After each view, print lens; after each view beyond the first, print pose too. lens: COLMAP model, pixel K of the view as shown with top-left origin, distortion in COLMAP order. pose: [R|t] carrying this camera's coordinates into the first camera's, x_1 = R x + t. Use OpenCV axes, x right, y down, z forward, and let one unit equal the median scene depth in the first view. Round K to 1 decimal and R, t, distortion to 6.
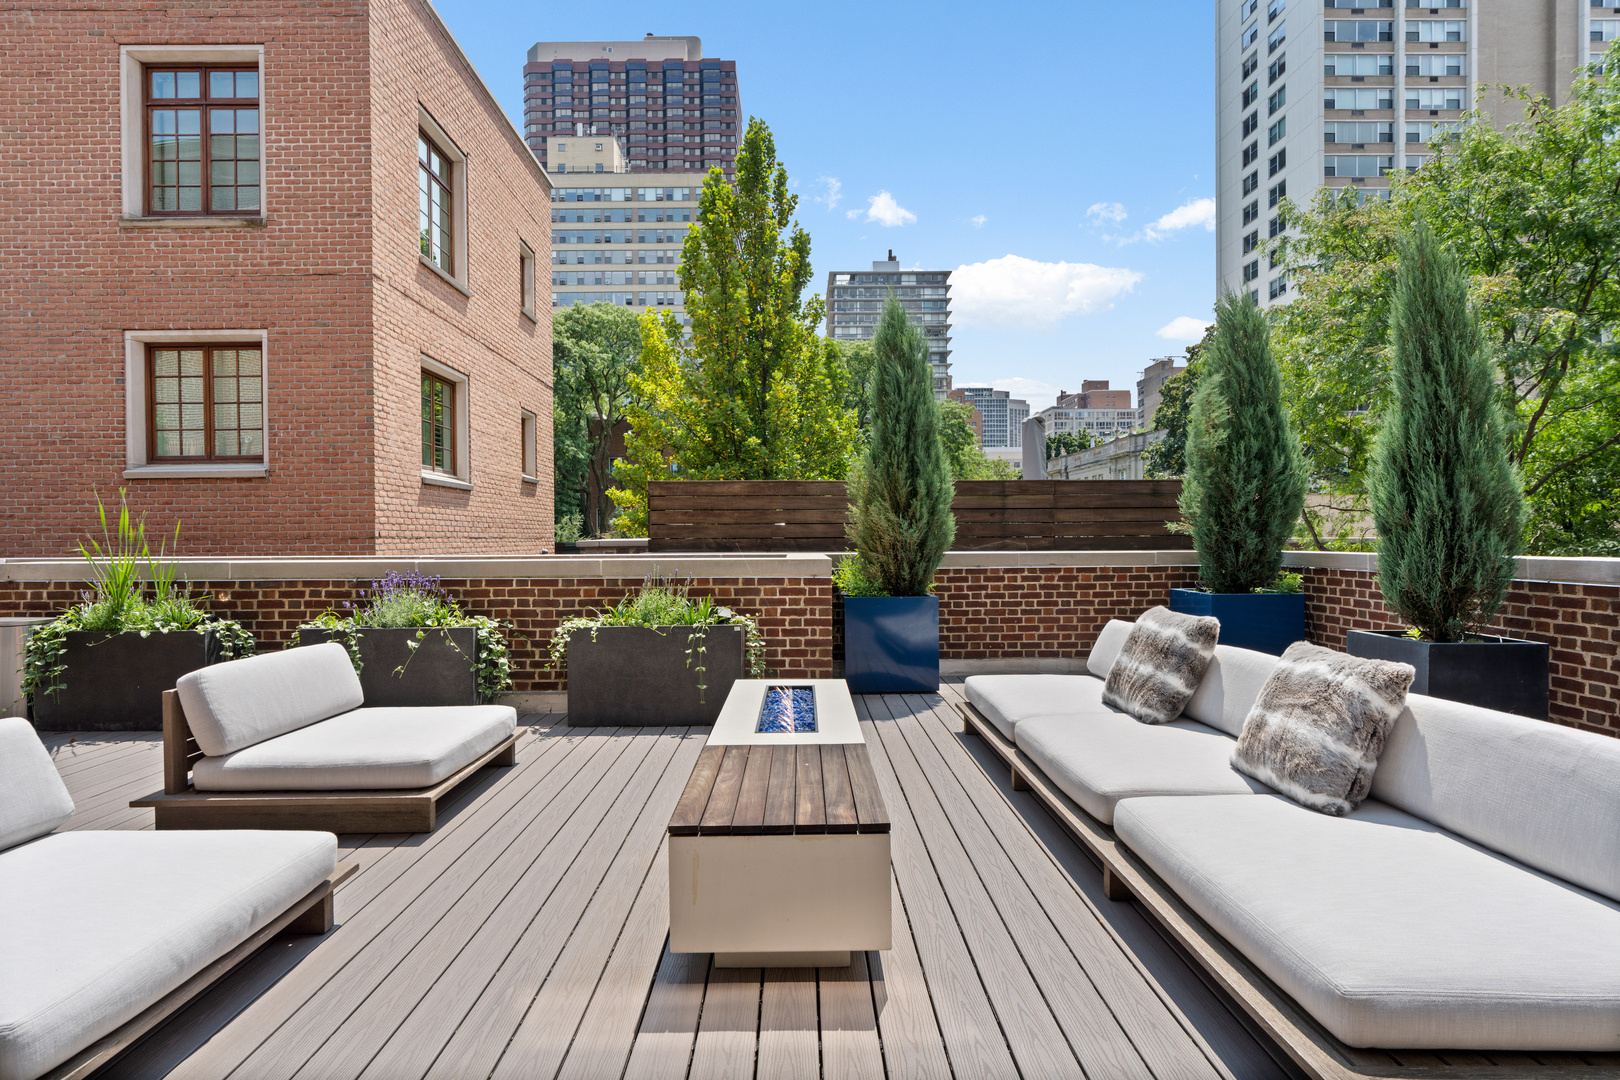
lens RADIAL K [[808.7, 0, 799.3], [0, 808.7, 545.8], [0, 0, 1]] dist [-0.007494, 0.002145]
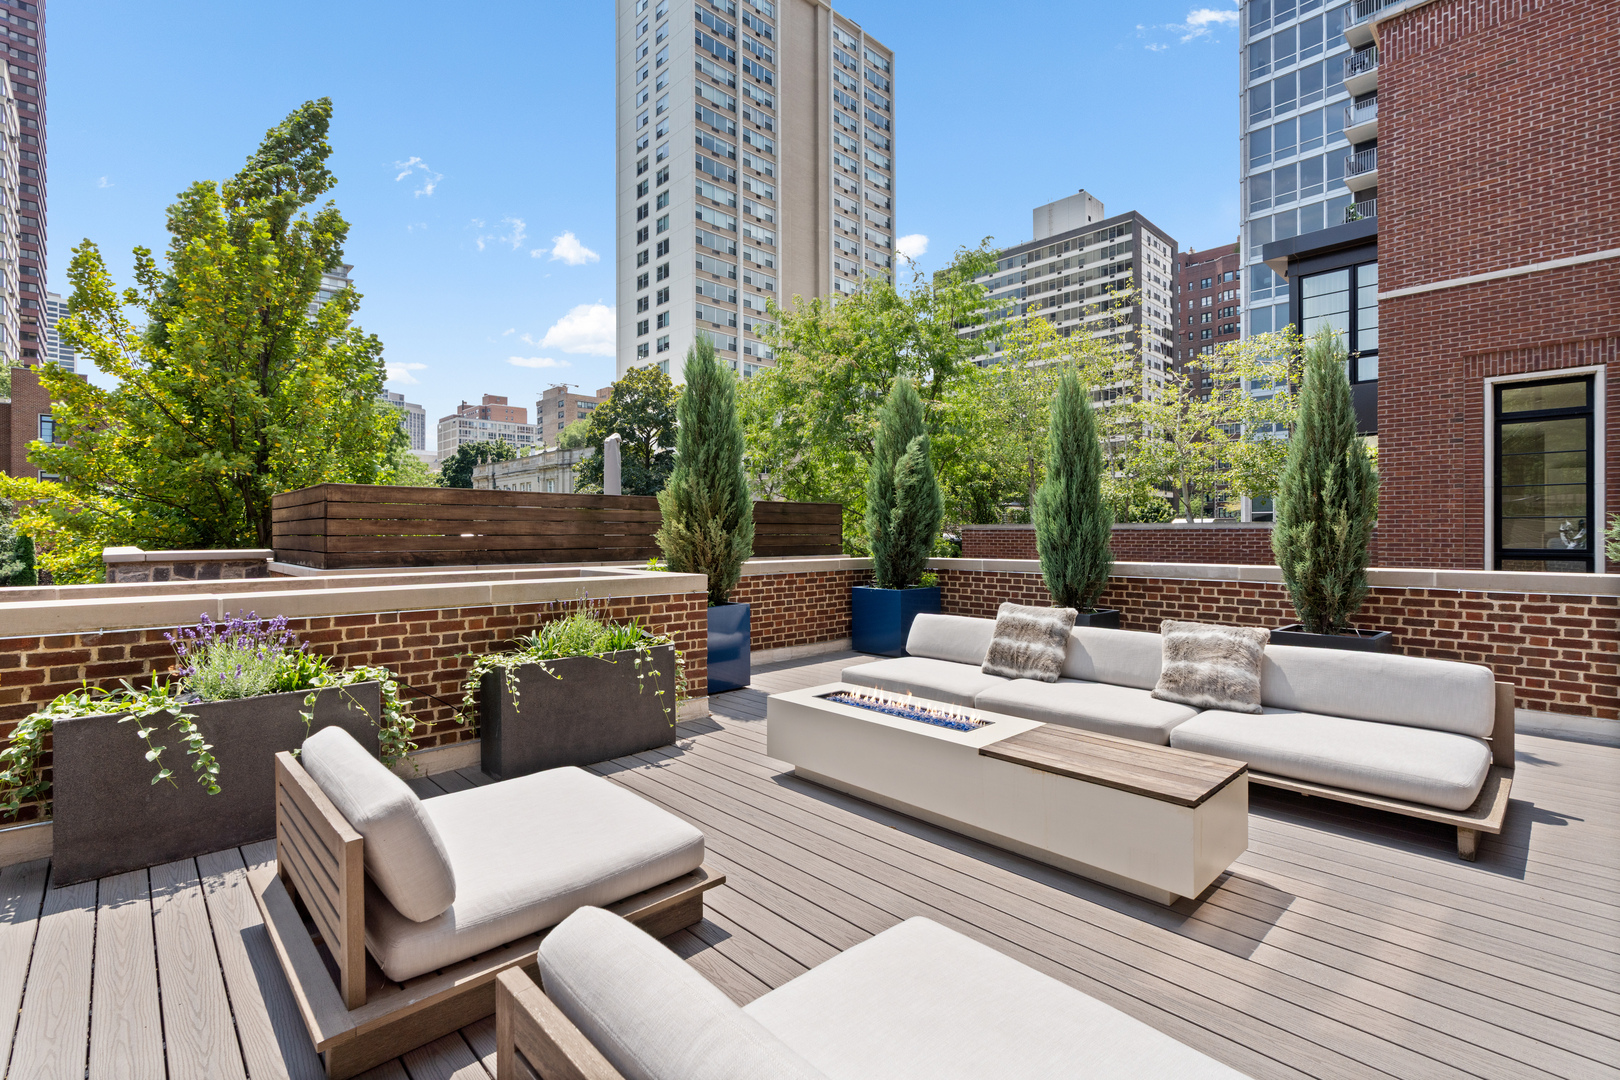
lens RADIAL K [[734.3, 0, 776.3], [0, 734.3, 518.8], [0, 0, 1]] dist [-0.000134, 0.000838]
pose [[0.742229, 0.017793, 0.669910, -0.490286], [0.006181, 0.999423, -0.033393, -0.022232], [-0.670118, 0.028926, 0.741691, 0.190206]]
